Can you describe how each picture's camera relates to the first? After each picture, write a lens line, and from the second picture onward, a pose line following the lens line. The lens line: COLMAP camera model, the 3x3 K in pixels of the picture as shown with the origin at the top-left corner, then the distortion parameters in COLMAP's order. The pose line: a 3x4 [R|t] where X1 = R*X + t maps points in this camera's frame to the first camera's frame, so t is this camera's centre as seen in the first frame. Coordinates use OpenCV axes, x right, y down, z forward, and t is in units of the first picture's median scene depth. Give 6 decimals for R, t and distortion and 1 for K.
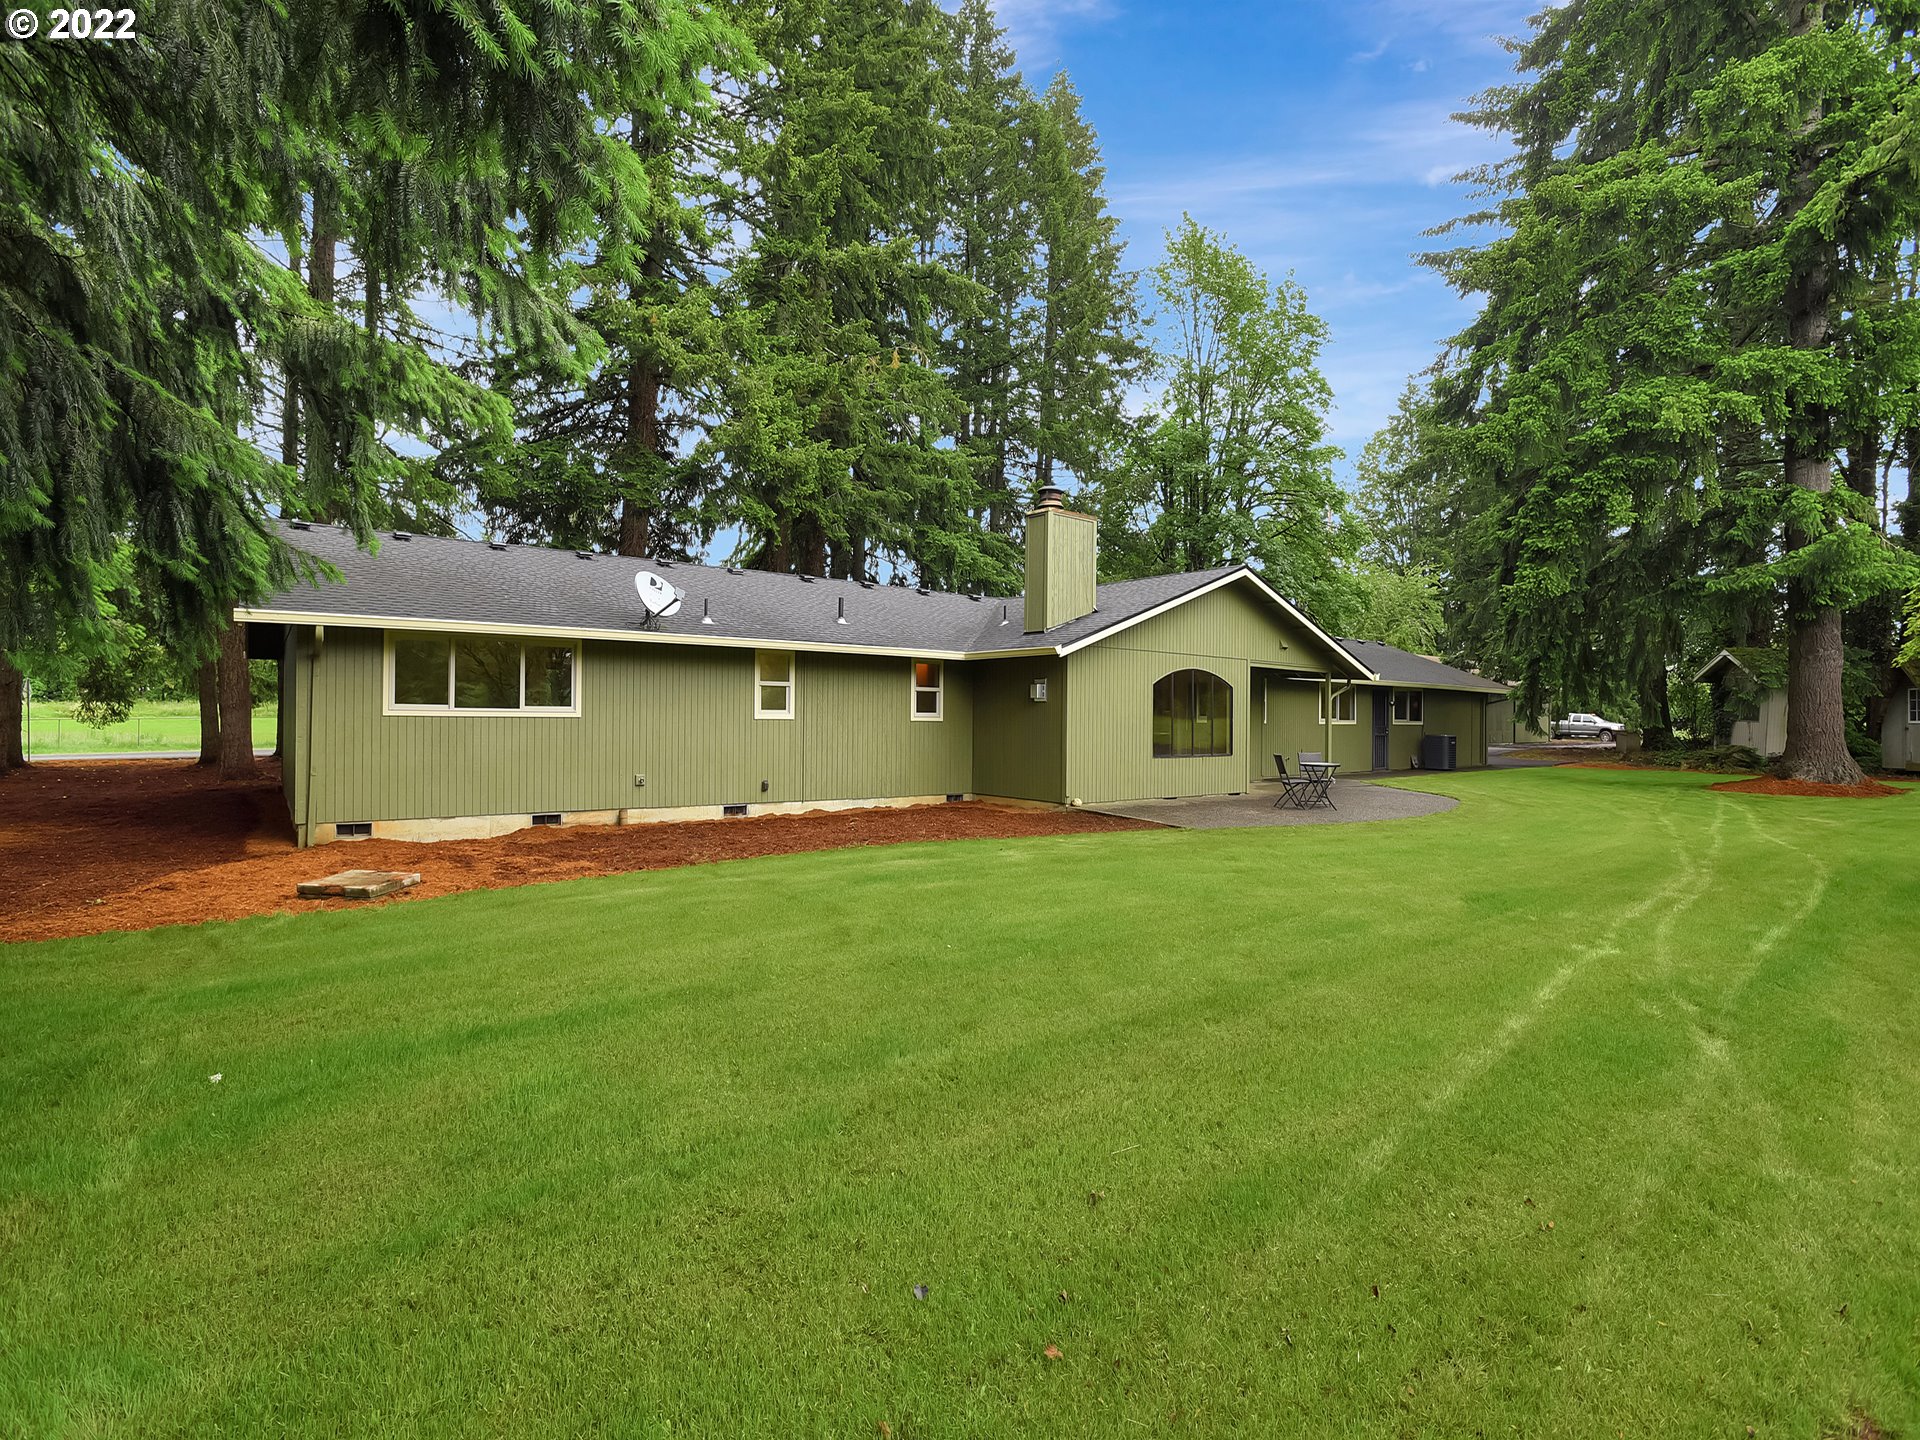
lens RADIAL K [[1008.3, 0, 963.6], [0, 1008.3, 693.3], [0, 0, 1]] dist [-0.014763, 0.000422]
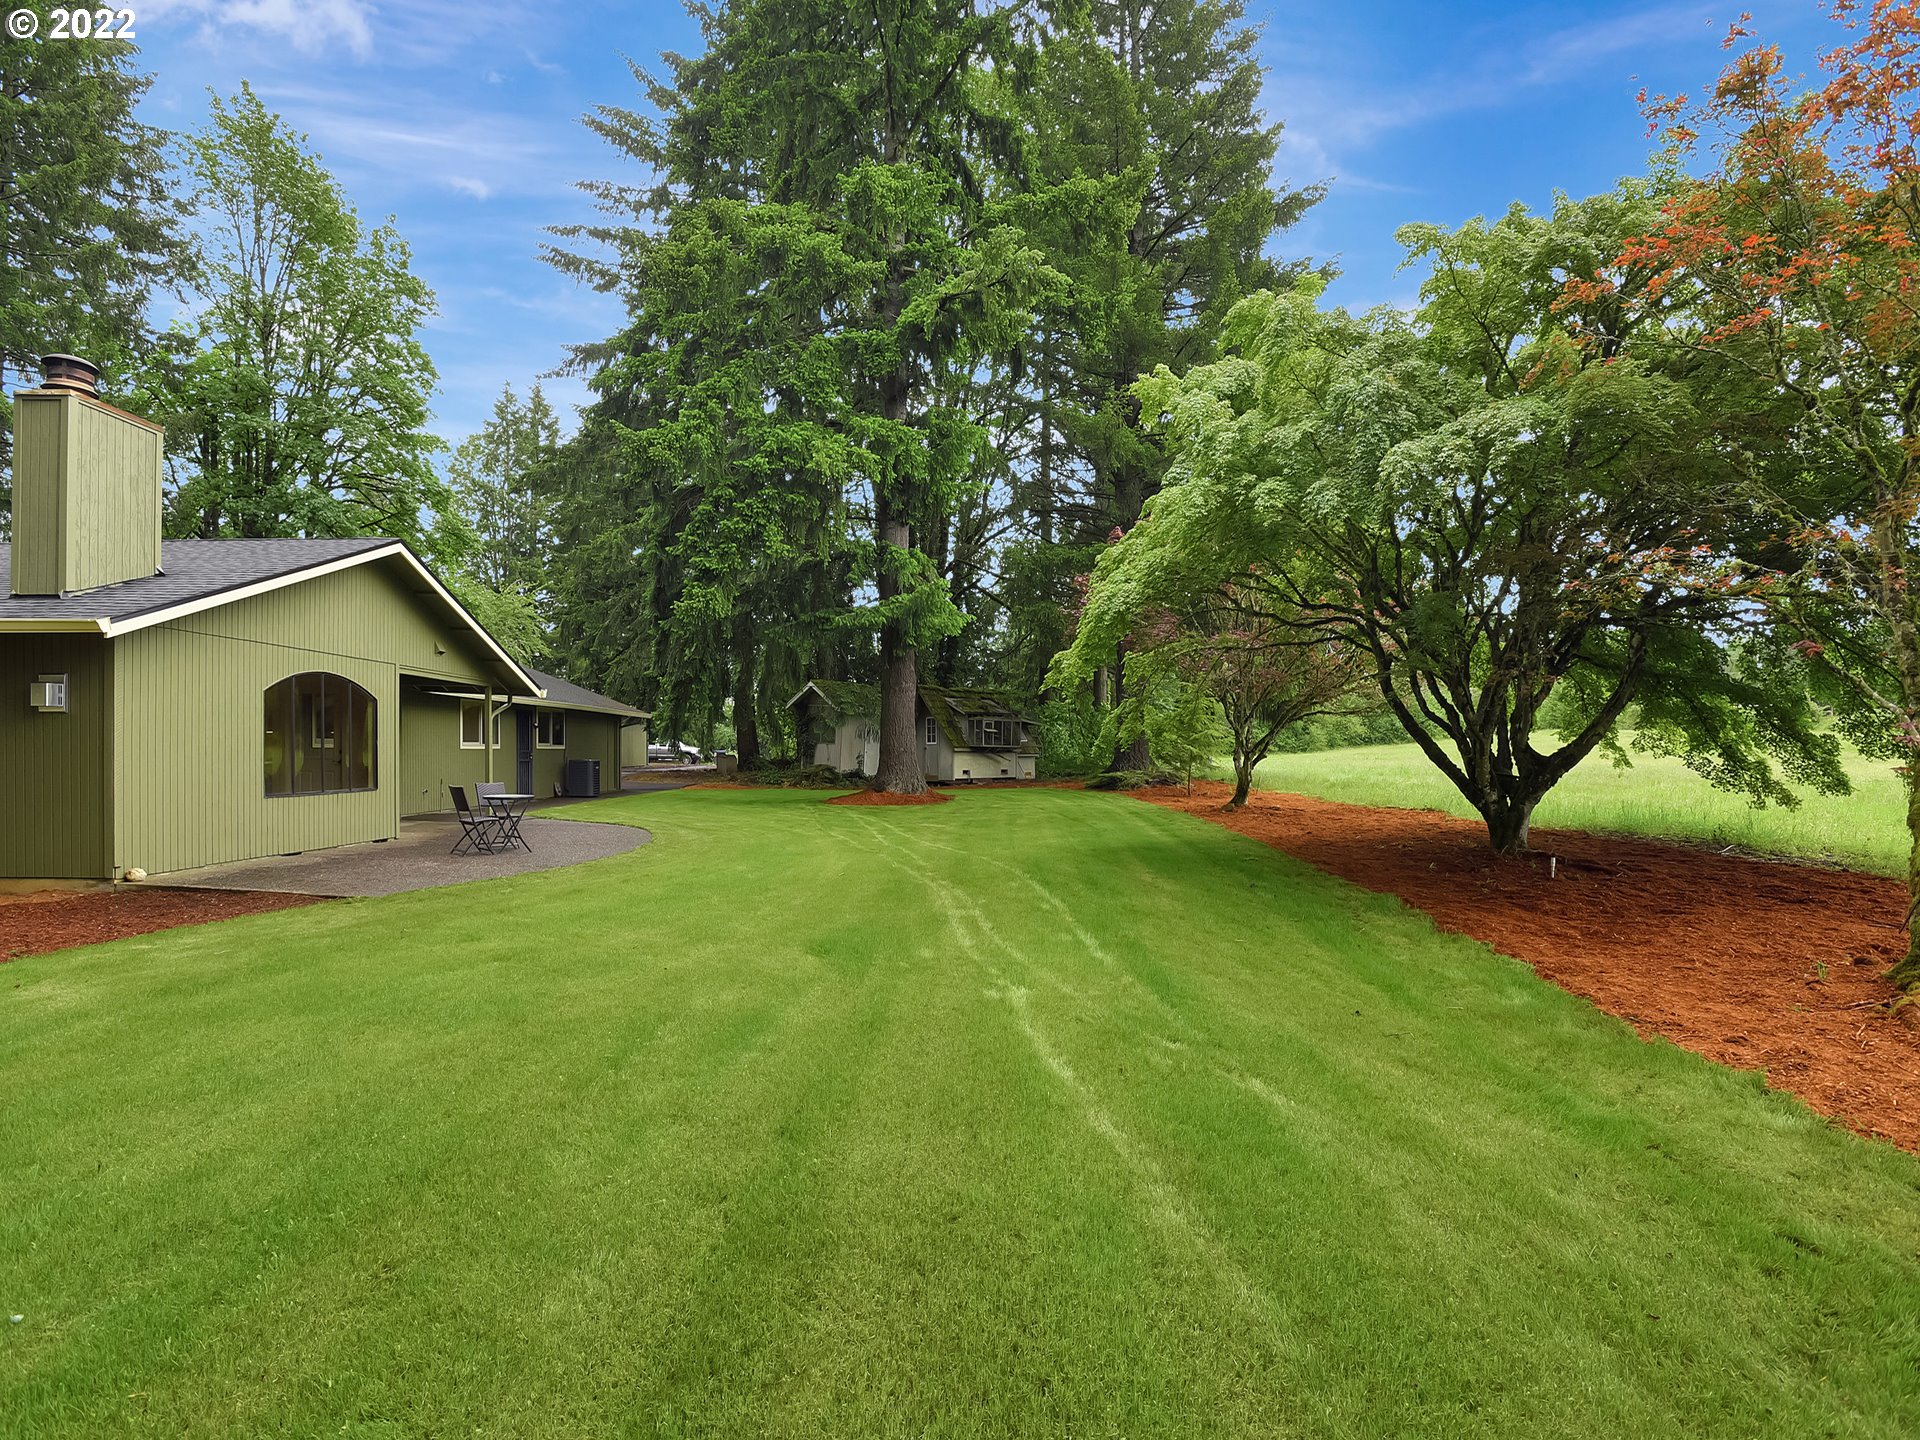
lens RADIAL K [[1014.6, 0, 992.1], [0, 1014.6, 746.5], [0, 0, 1]] dist [-0.054121, 0.024313]
pose [[0.626284, -0.007389, 0.779560, -0.016700], [-0.013291, 0.999709, 0.020154, 0.005192], [-0.779482, -0.022983, 0.626003, 0.111344]]
